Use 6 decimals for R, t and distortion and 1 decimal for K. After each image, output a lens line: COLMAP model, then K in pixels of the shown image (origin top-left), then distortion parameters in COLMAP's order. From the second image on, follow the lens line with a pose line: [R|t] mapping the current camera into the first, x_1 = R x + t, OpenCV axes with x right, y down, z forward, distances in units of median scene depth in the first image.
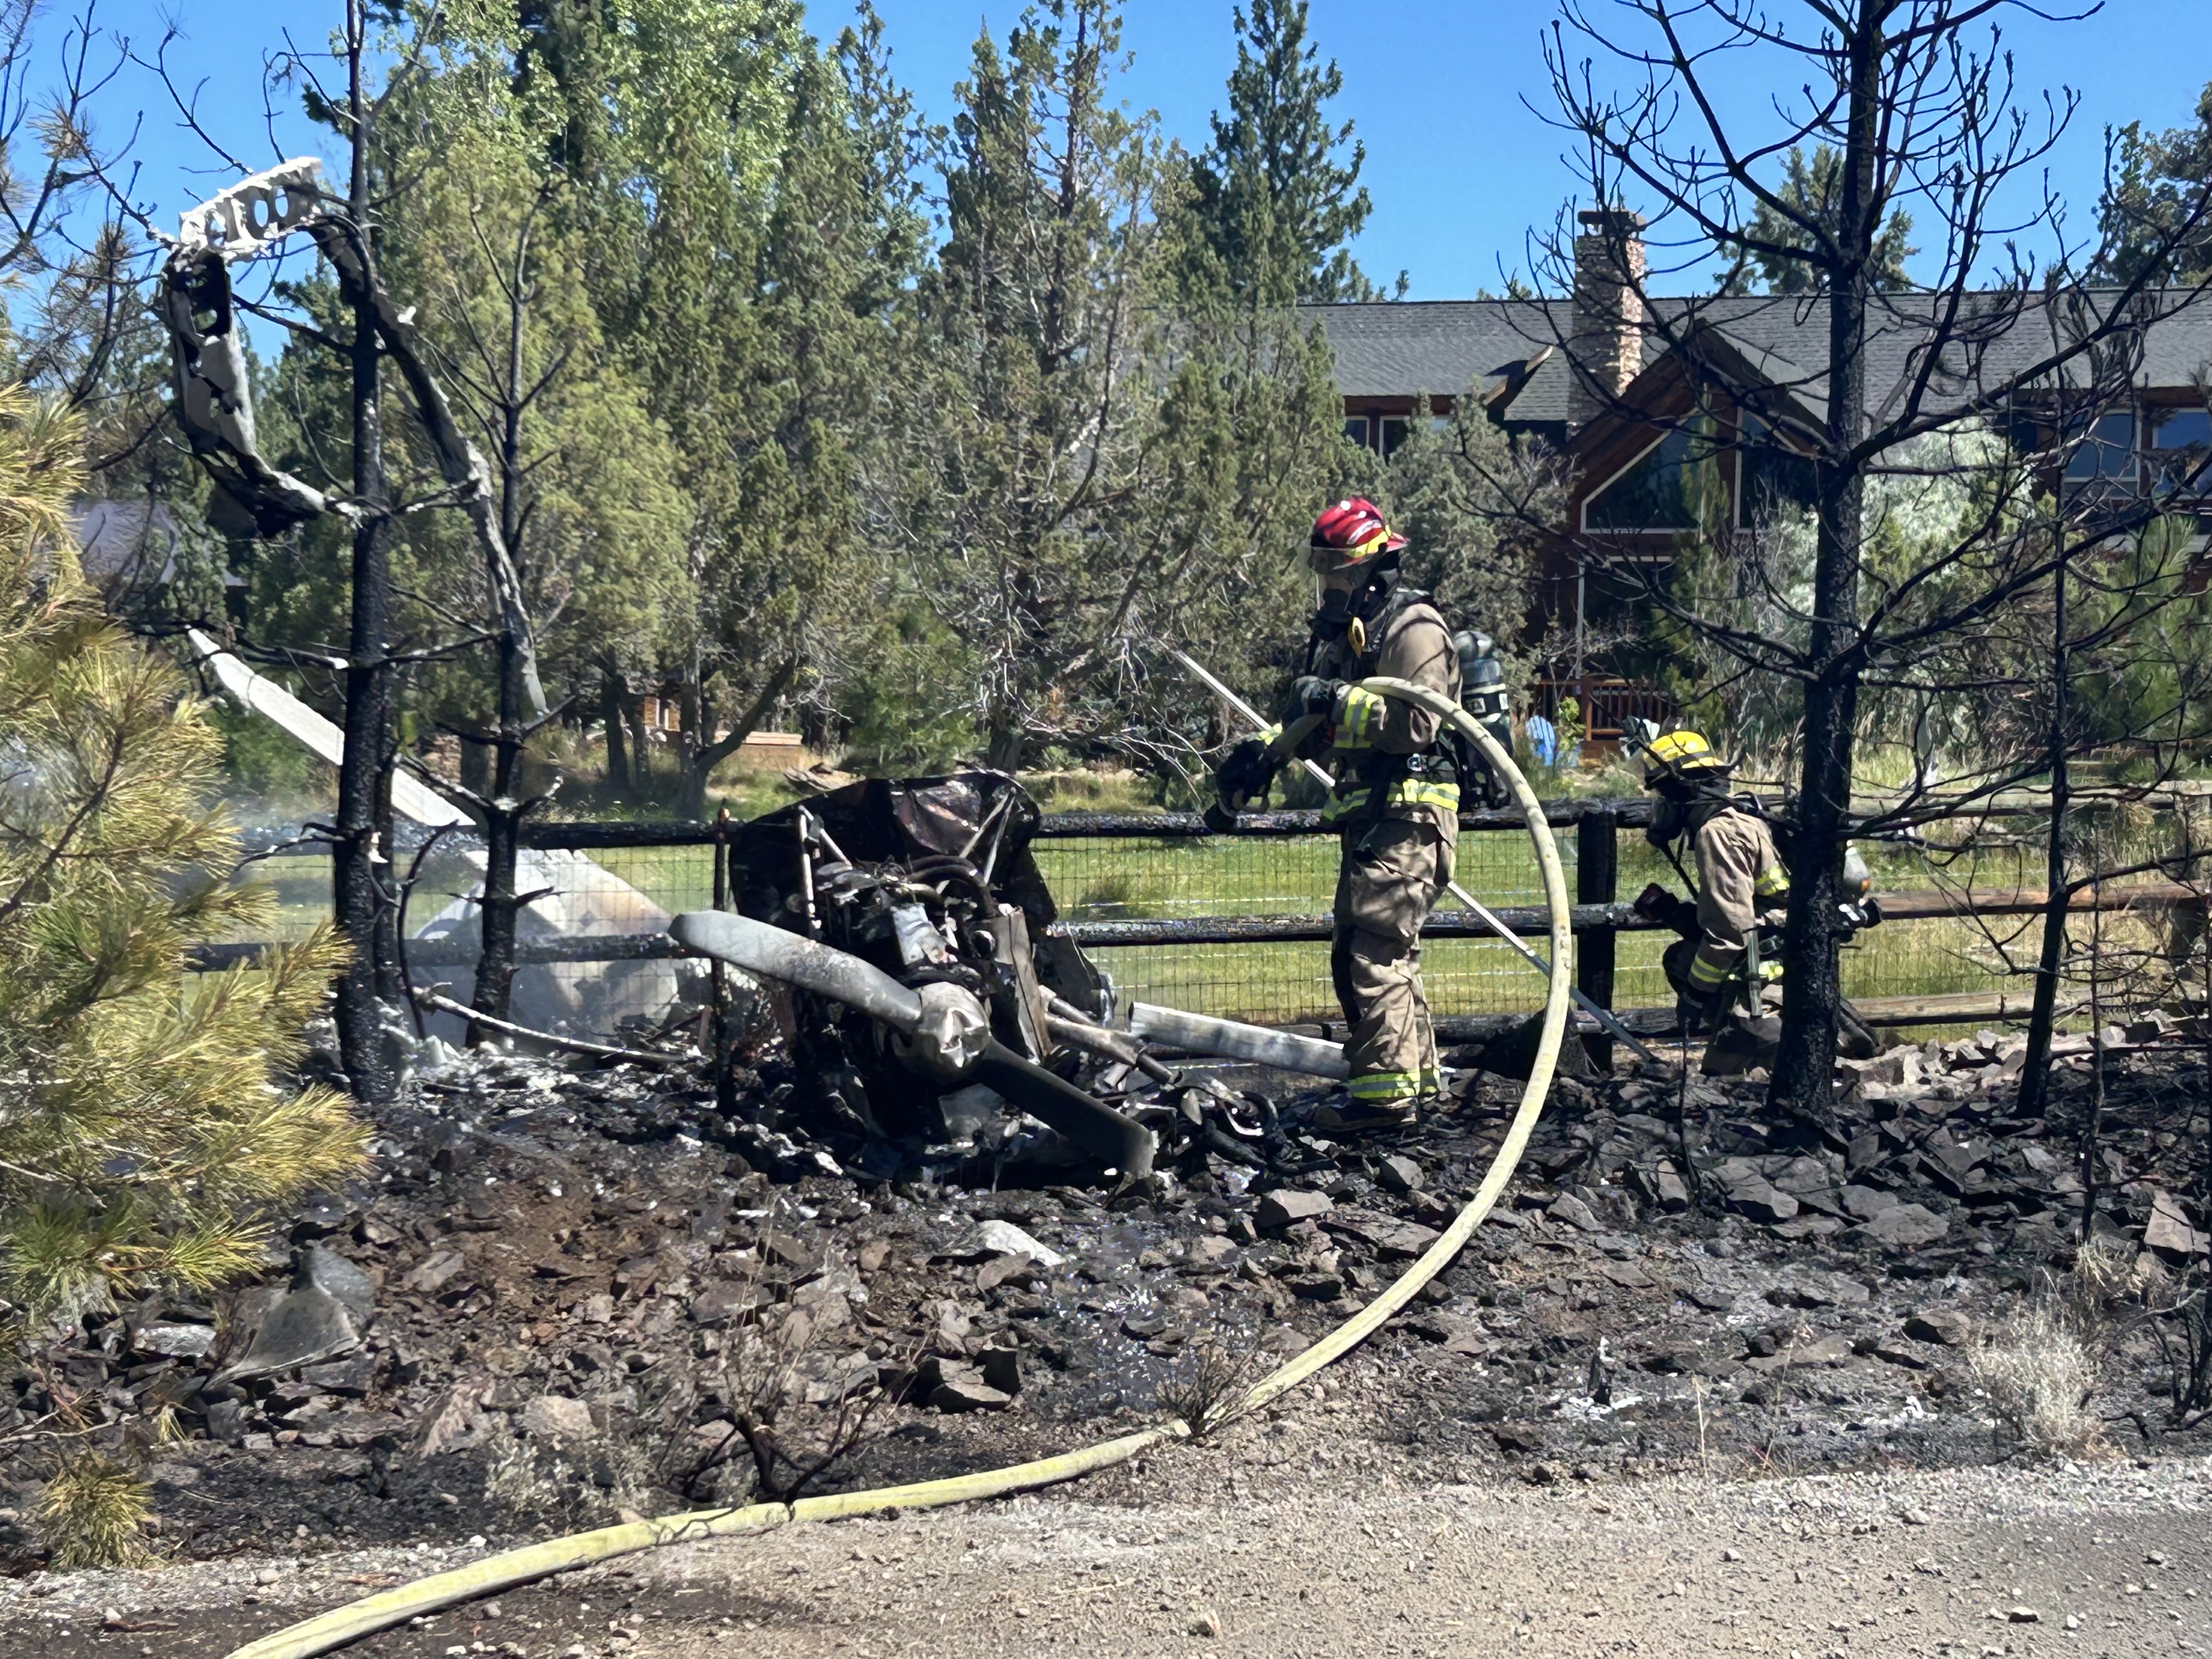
lens RADIAL K [[4445.8, 0, 1106.0], [0, 4445.8, 829.5], [0, 0, 1]] dist [0.197972, -0.606015]
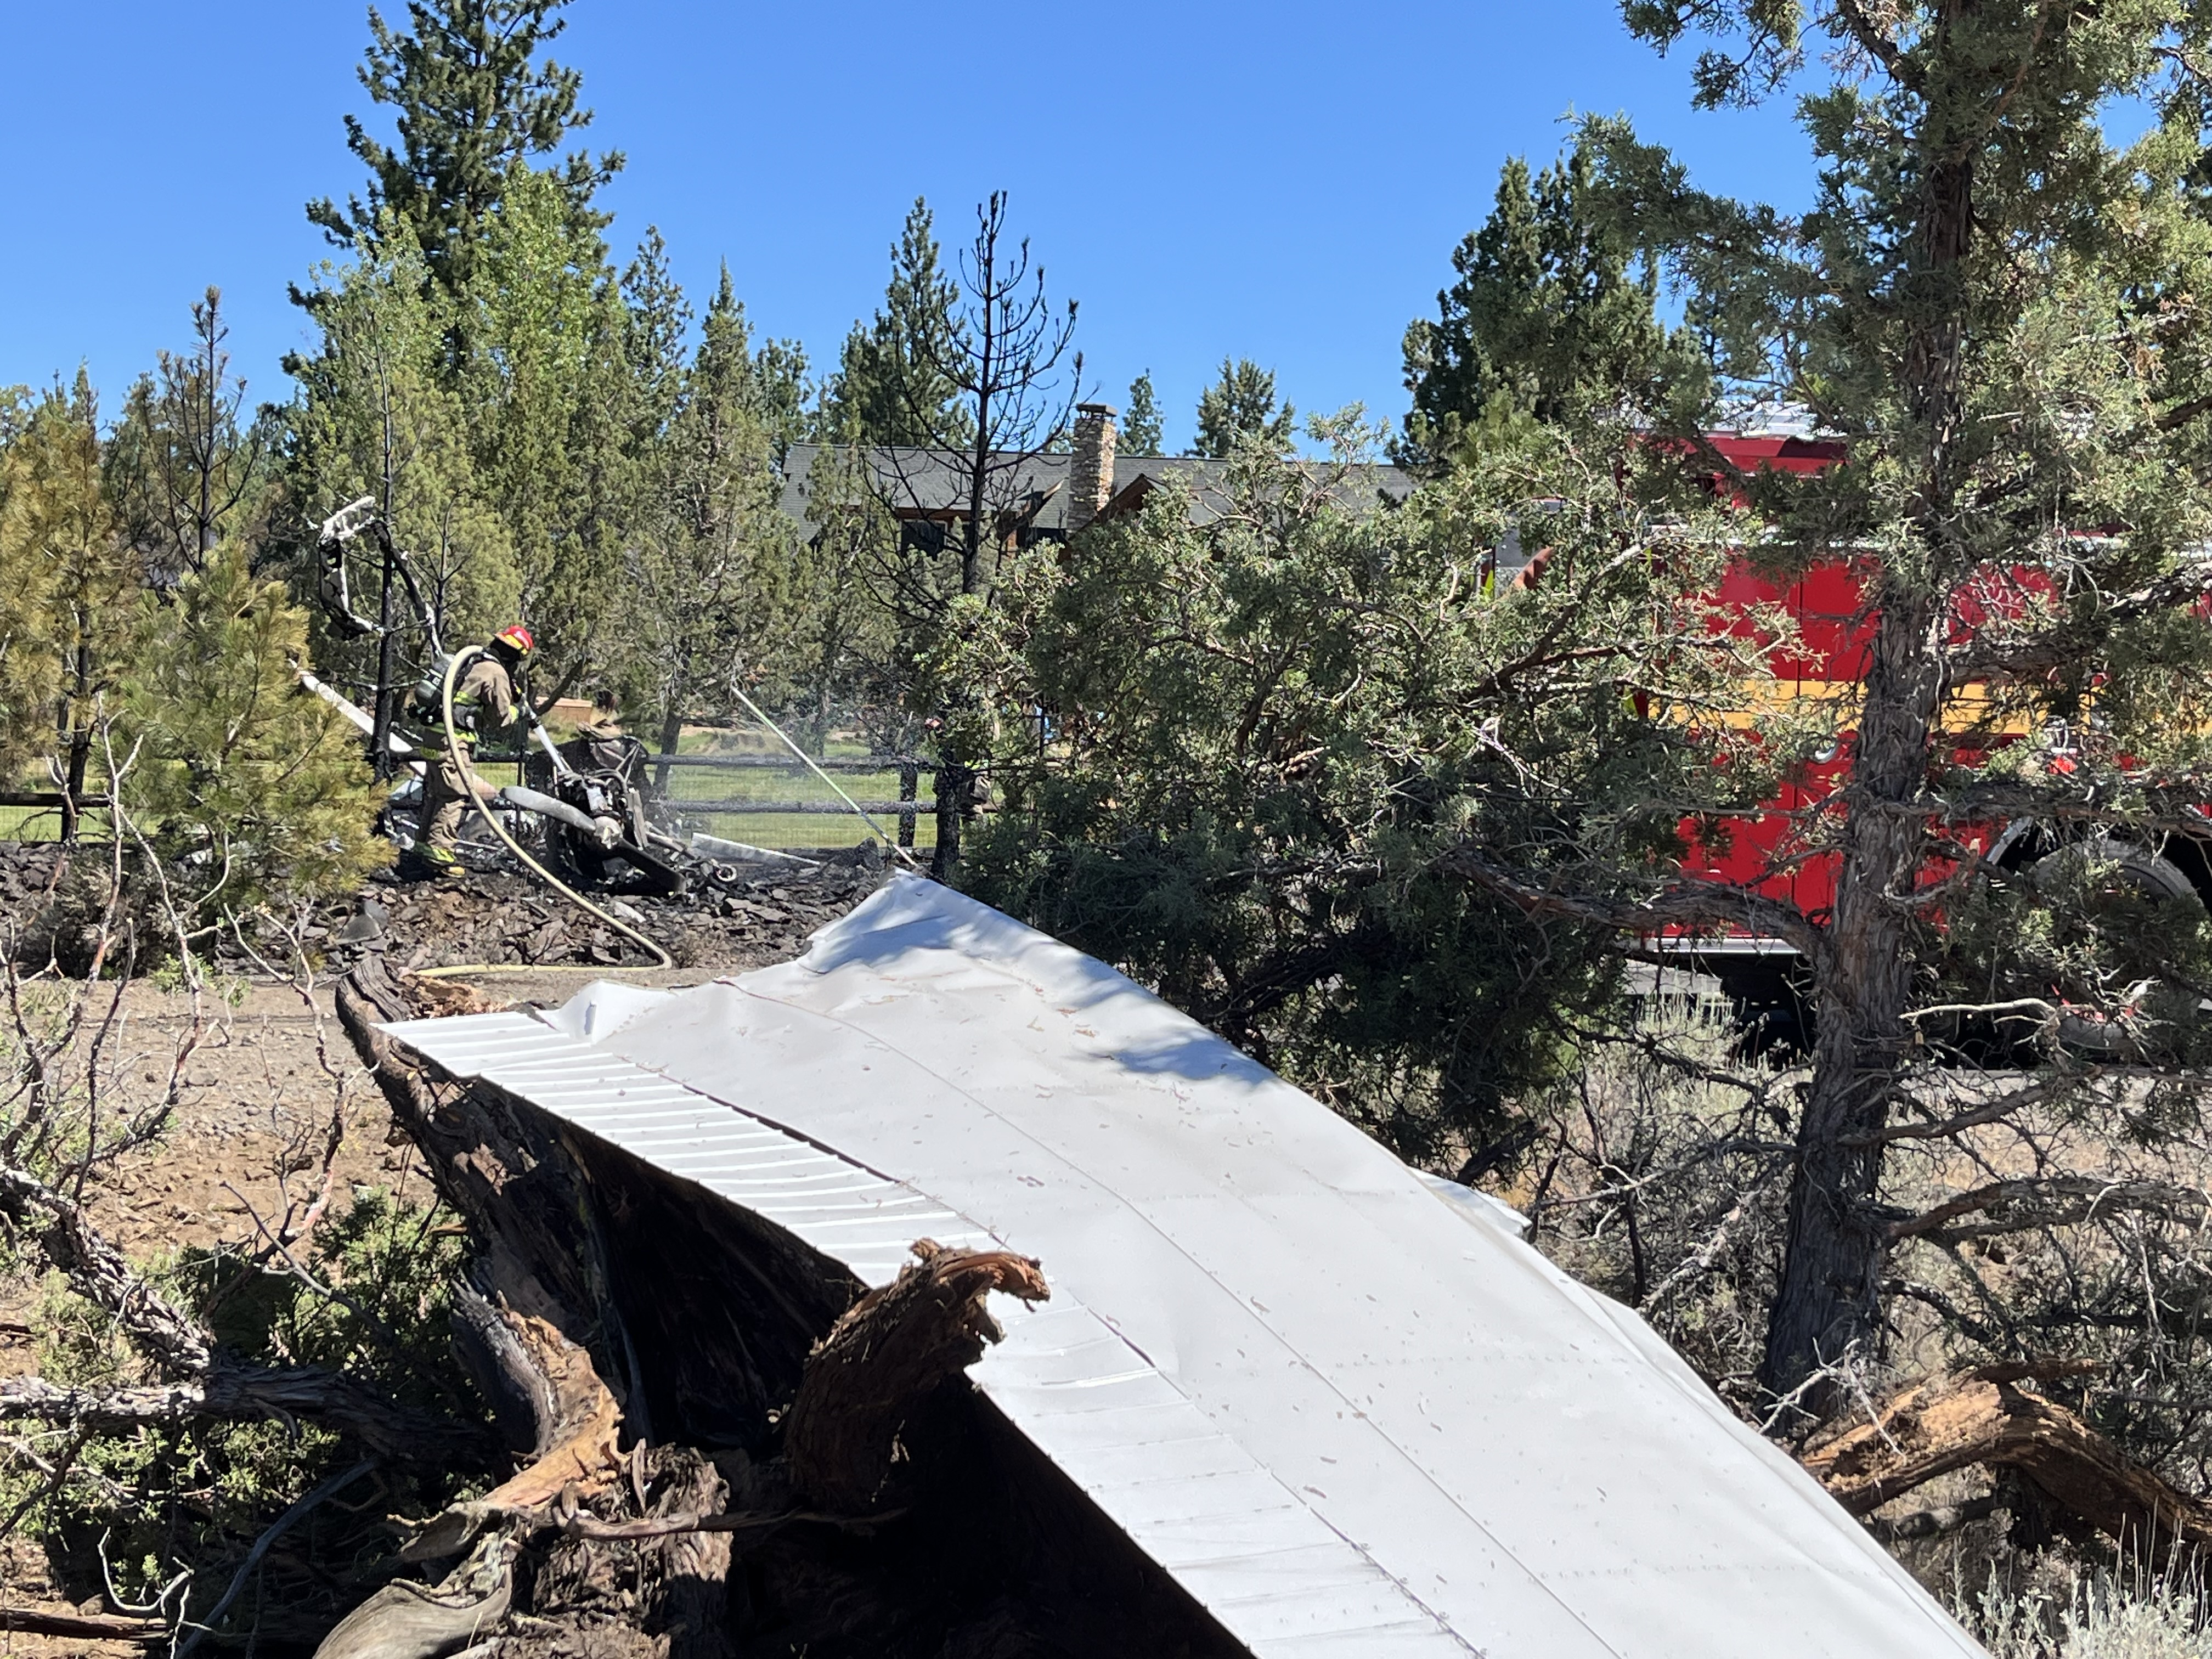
lens RADIAL K [[3029.7, 0, 1106.0], [0, 3029.7, 829.5], [0, 0, 1]] dist [0.154767, -0.791427]
pose [[0.994872, 0.030821, 0.096330, 0.080531], [-0.032595, 0.999326, 0.016904, 0.001703], [-0.095744, -0.019957, 0.995206, -0.773079]]
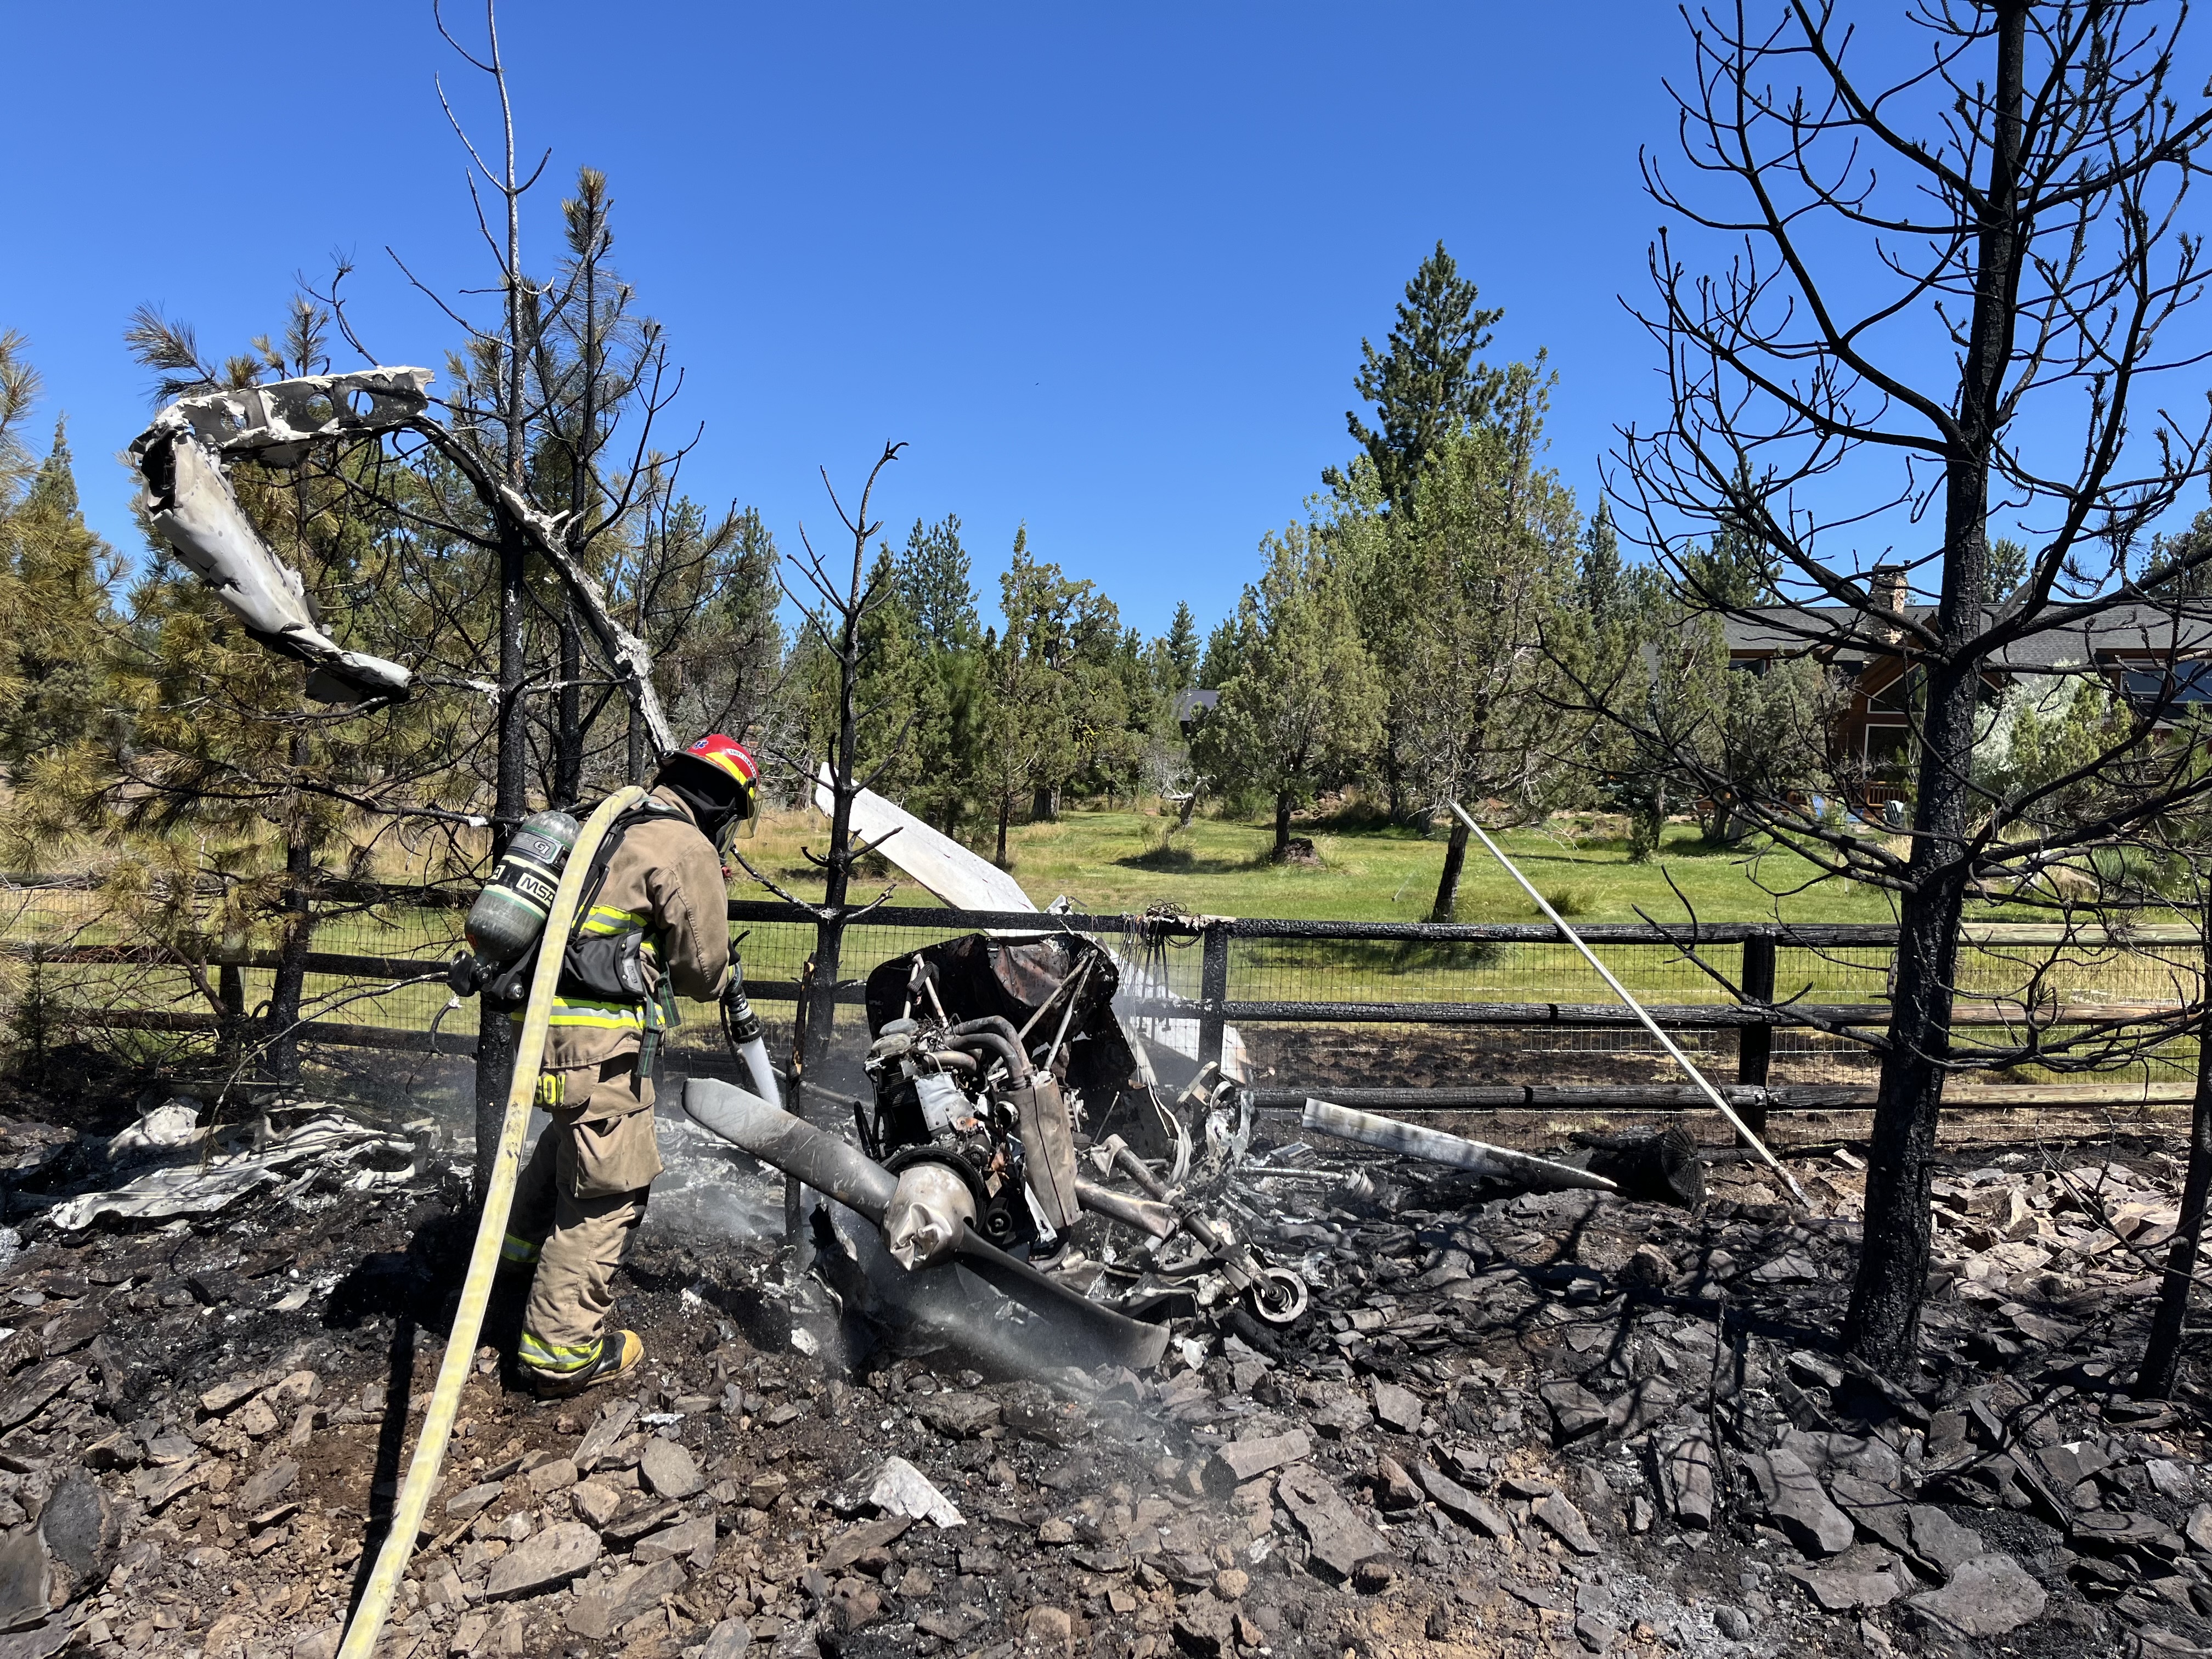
lens RADIAL K [[1675.3, 0, 1110.7], [0, 1675.3, 808.8], [0, 0, 1]] dist [0.050937, -0.060408]
pose [[0.947881, 0.036984, -0.316471, 0.111518], [-0.038130, 0.999269, 0.002572, -0.045464], [0.316335, 0.009630, 0.948599, 0.614862]]
